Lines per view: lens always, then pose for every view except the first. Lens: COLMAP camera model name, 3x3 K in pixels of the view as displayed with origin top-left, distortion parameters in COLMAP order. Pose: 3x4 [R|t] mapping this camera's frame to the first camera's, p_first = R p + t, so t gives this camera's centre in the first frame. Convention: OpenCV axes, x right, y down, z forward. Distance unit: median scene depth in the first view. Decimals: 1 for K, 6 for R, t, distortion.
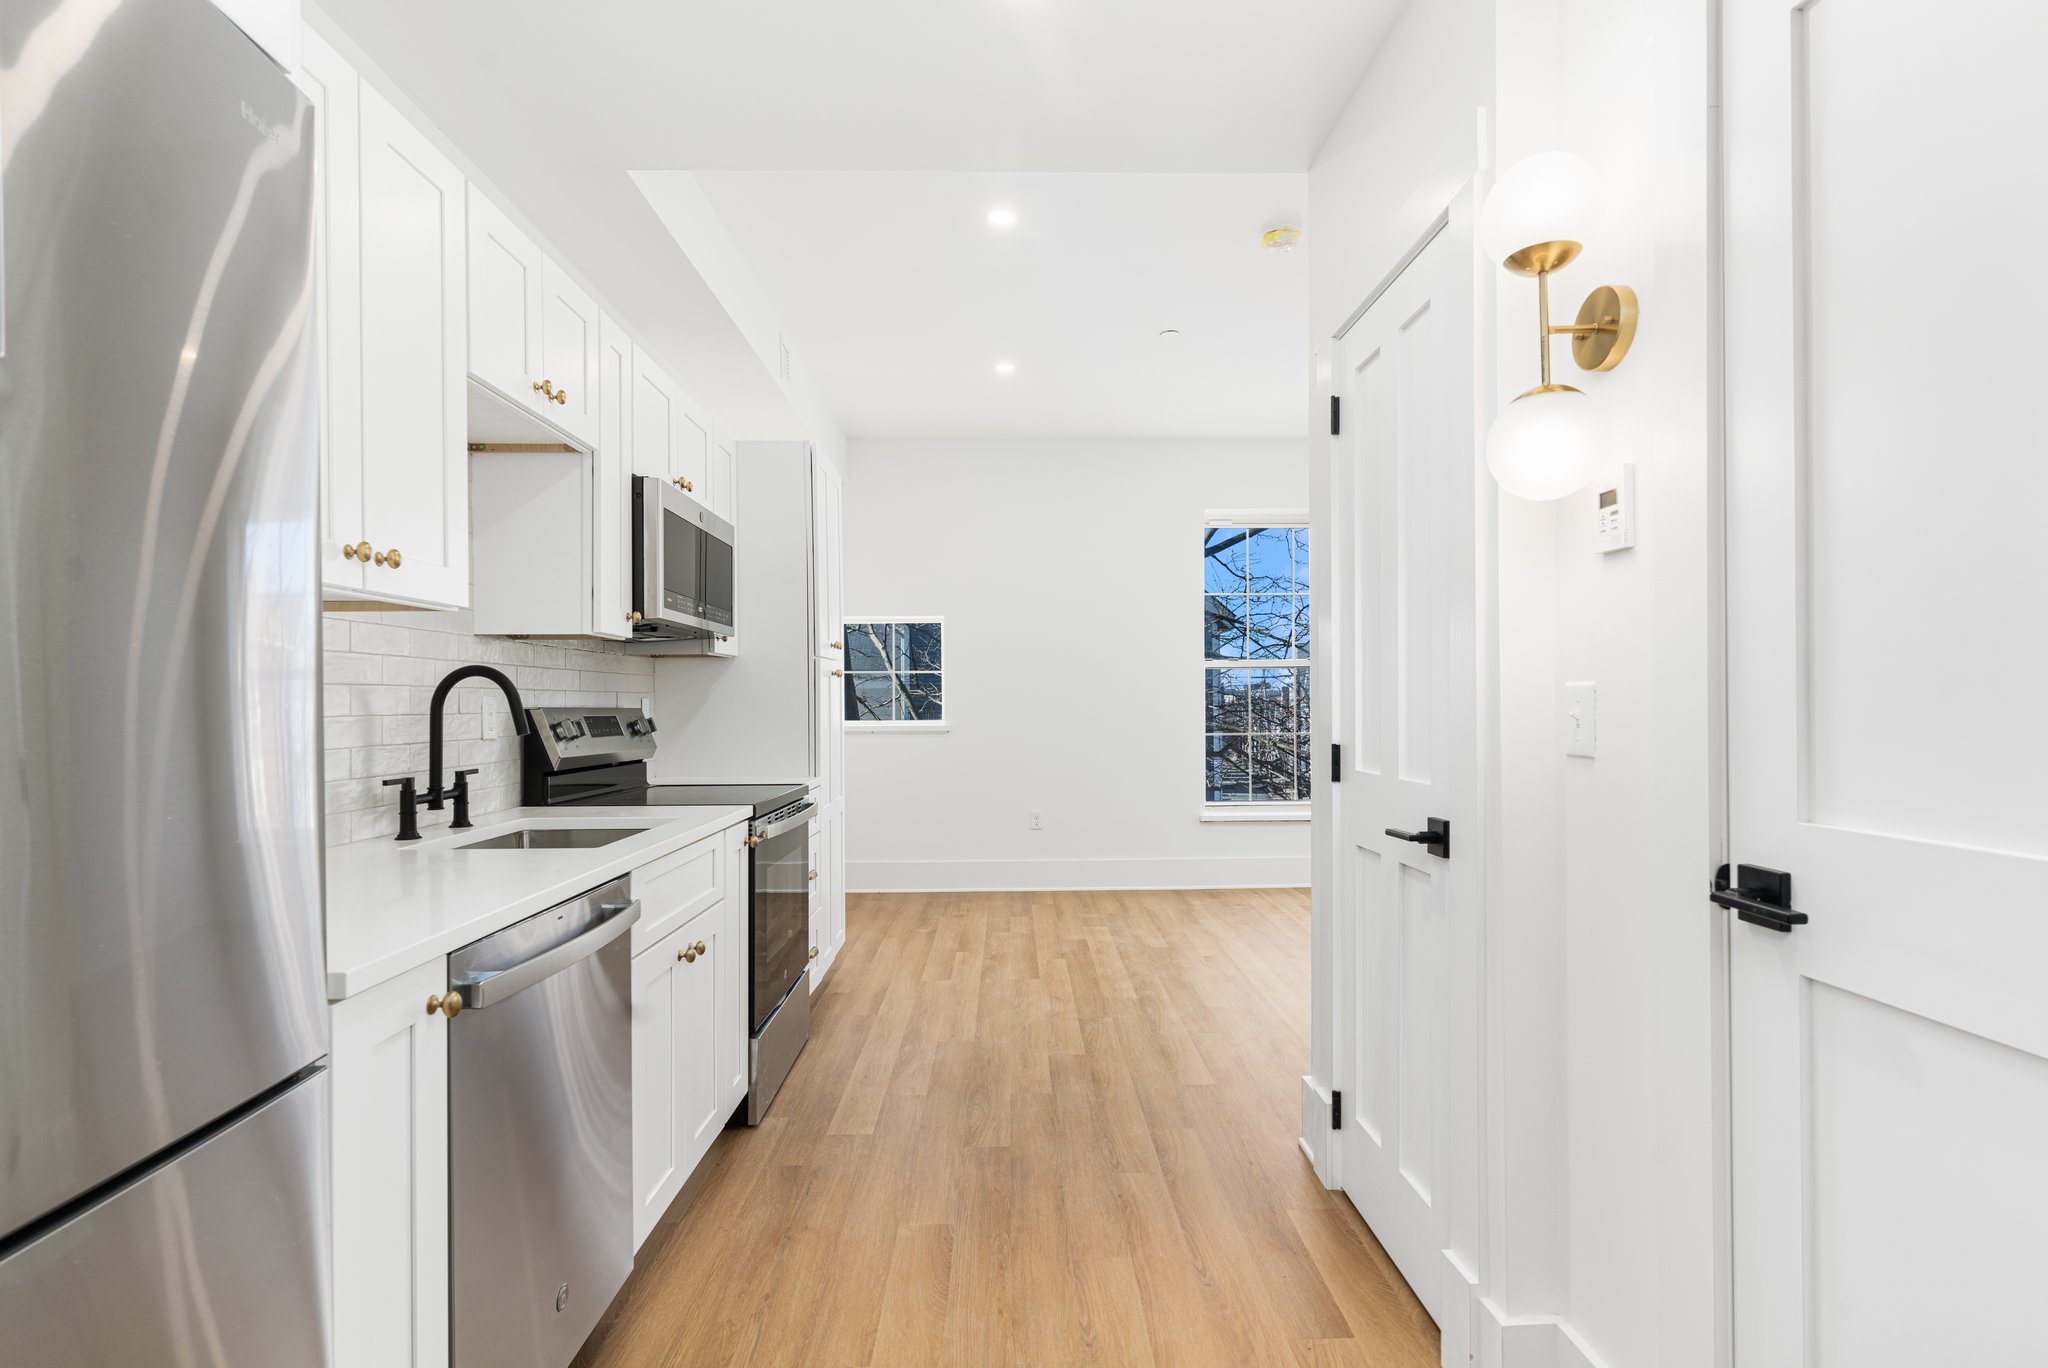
lens RADIAL K [[977.5, 0, 1032.4], [0, 977.5, 693.0], [0, 0, 1]] dist [0.000111, 0.000049]
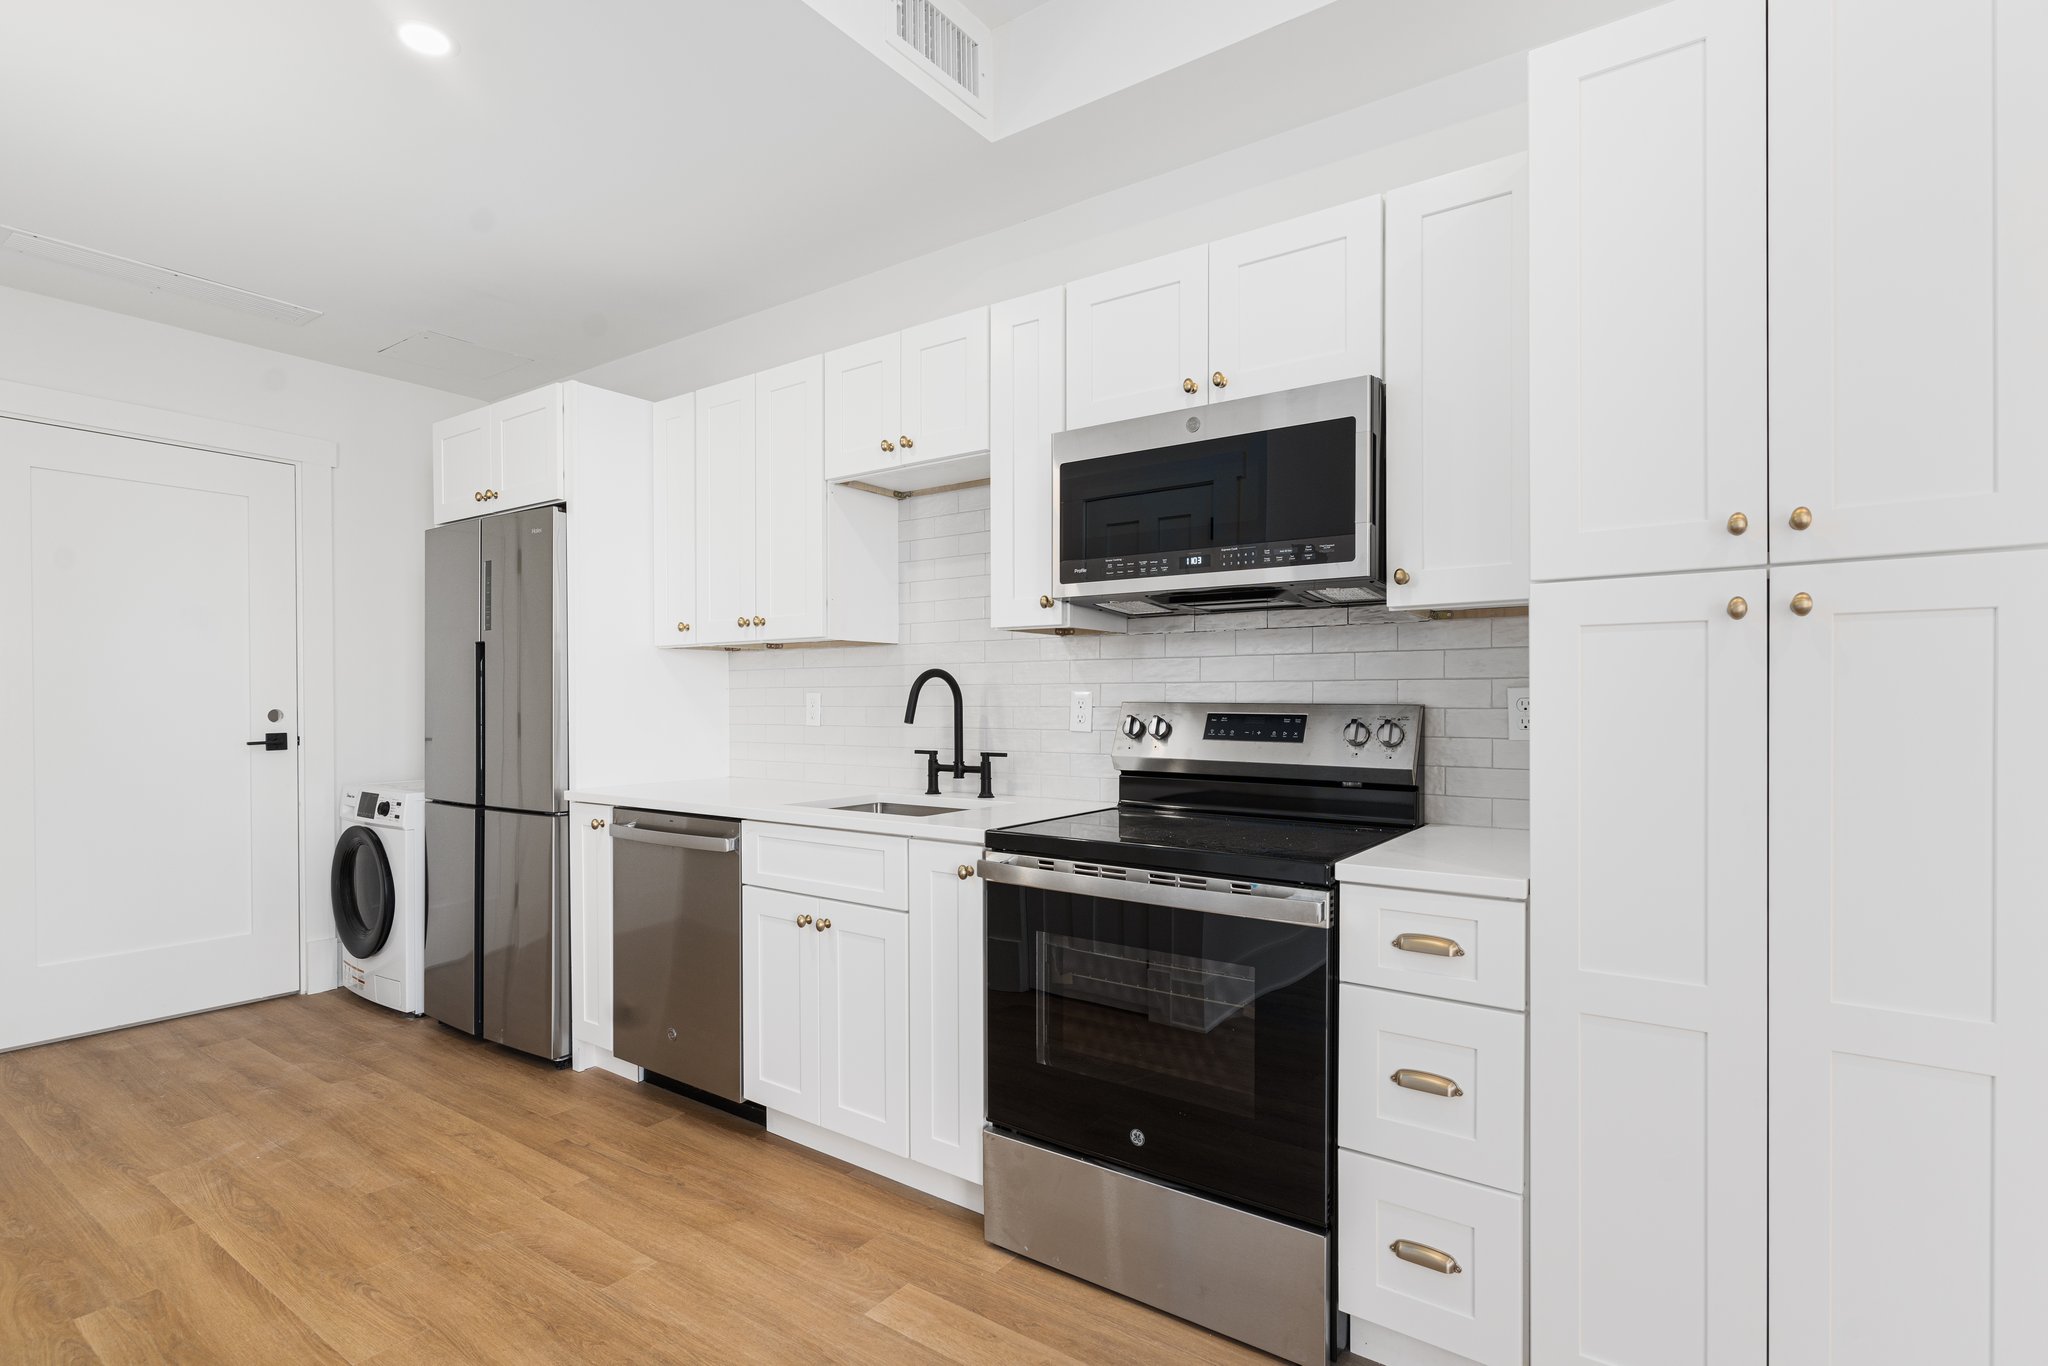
lens RADIAL K [[997.1, 0, 1034.8], [0, 997.1, 713.6], [0, 0, 1]] dist [0.002904, 0.000569]
pose [[-0.600074, 0.017684, -0.799749, 0.368059], [0.012533, 0.999841, 0.012705, 0.014519], [0.799847, -0.002399, -0.600200, 1.717485]]
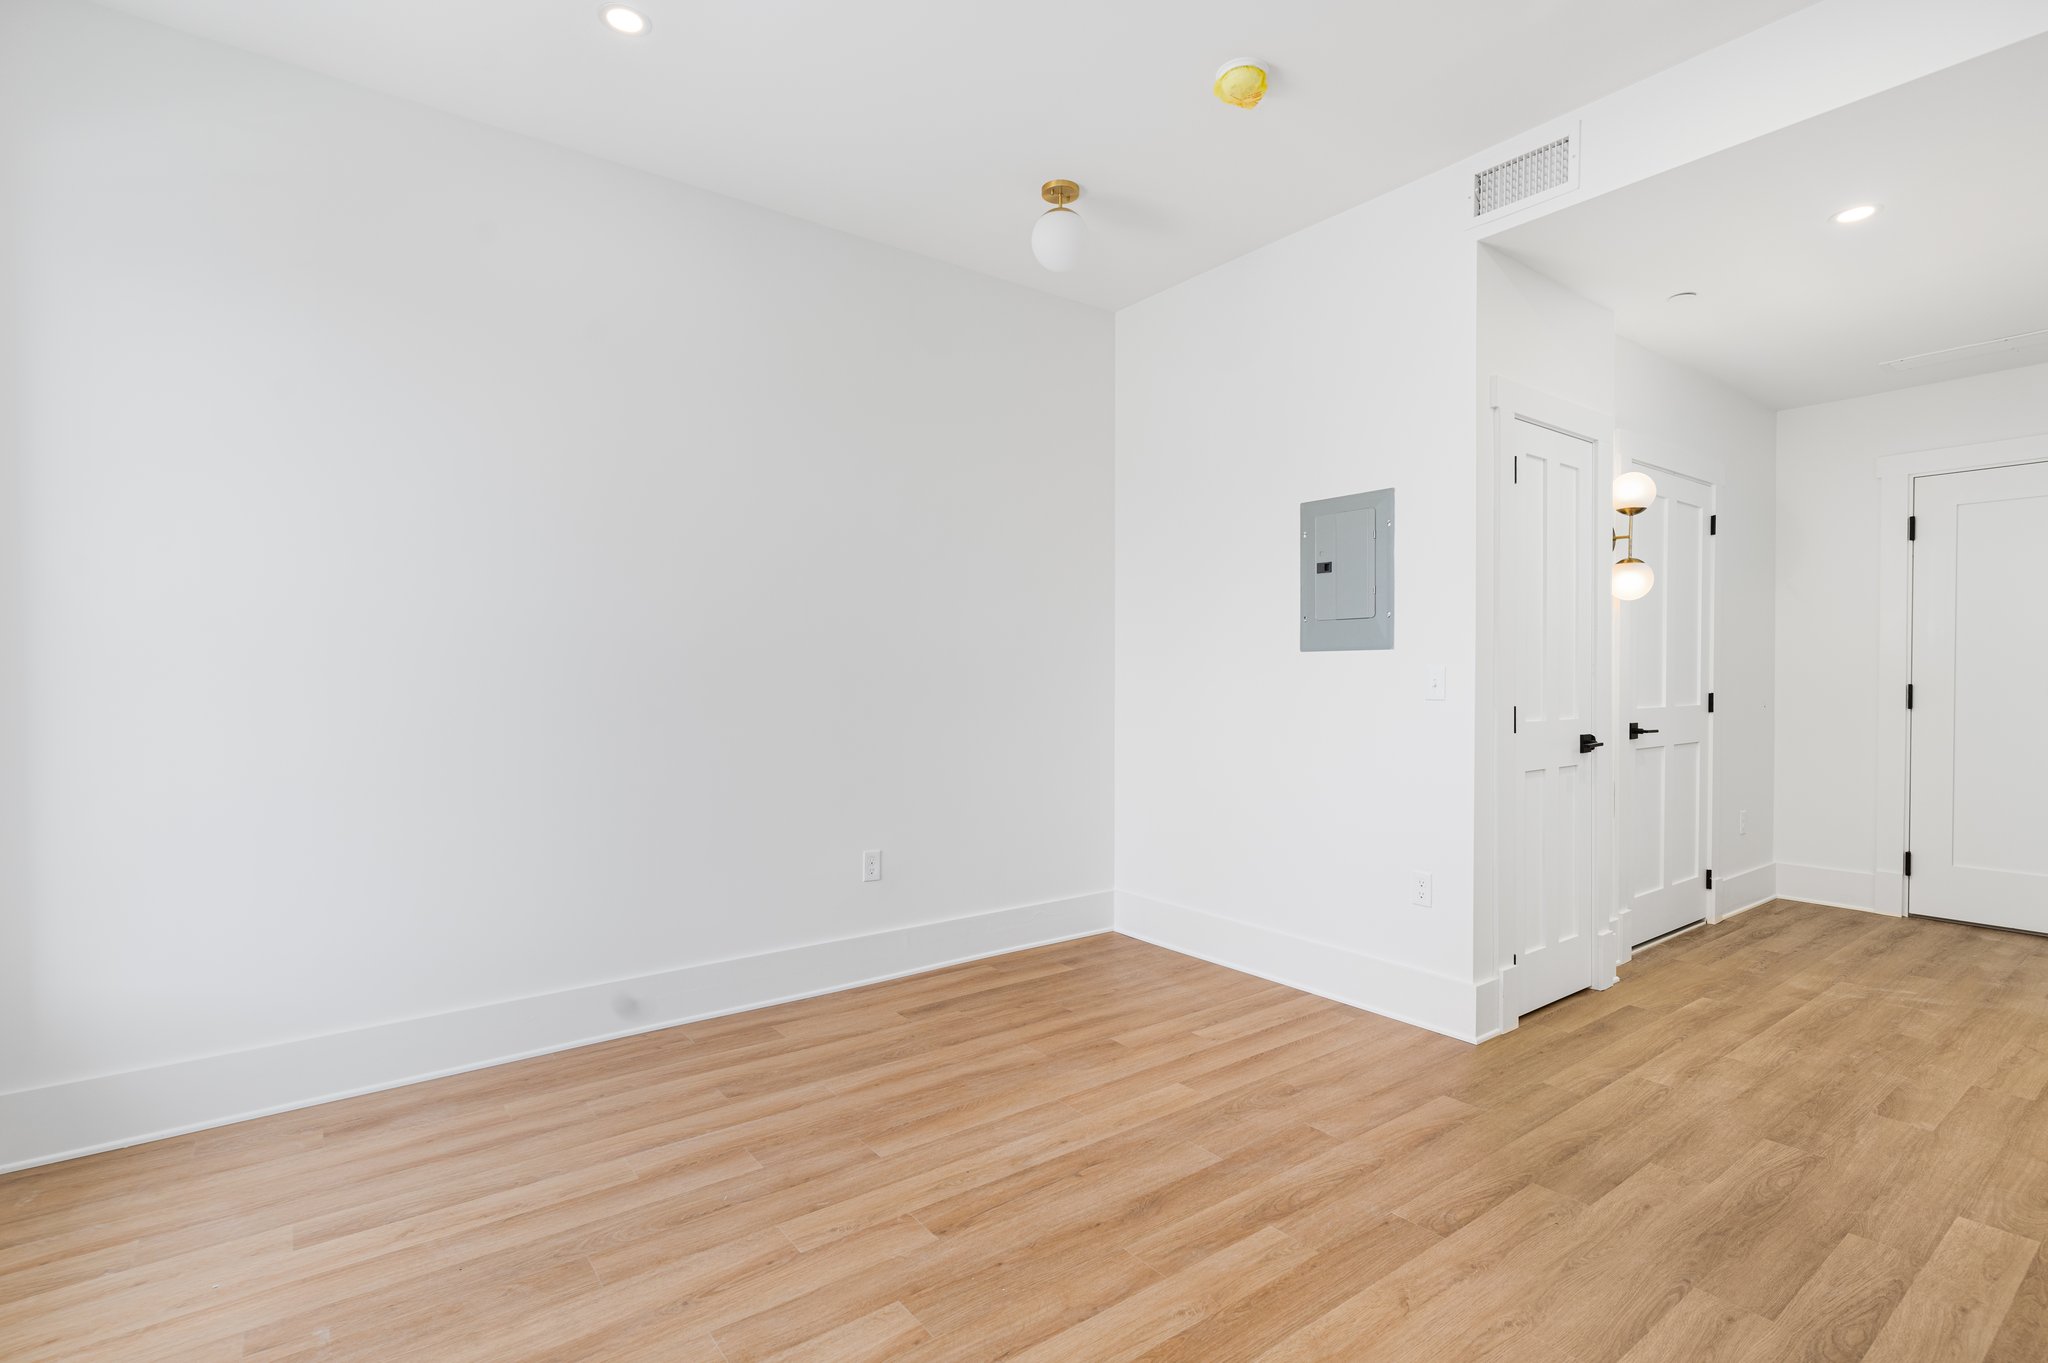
lens RADIAL K [[977.5, 0, 1032.4], [0, 977.5, 690.5], [0, 0, 1]] dist [0.000111, 0.000049]
pose [[-0.584535, -0.002982, 0.811363, -0.411932], [-0.001267, 0.999995, 0.002763, 0.026877], [-0.811367, 0.000587, -0.584536, 2.327040]]
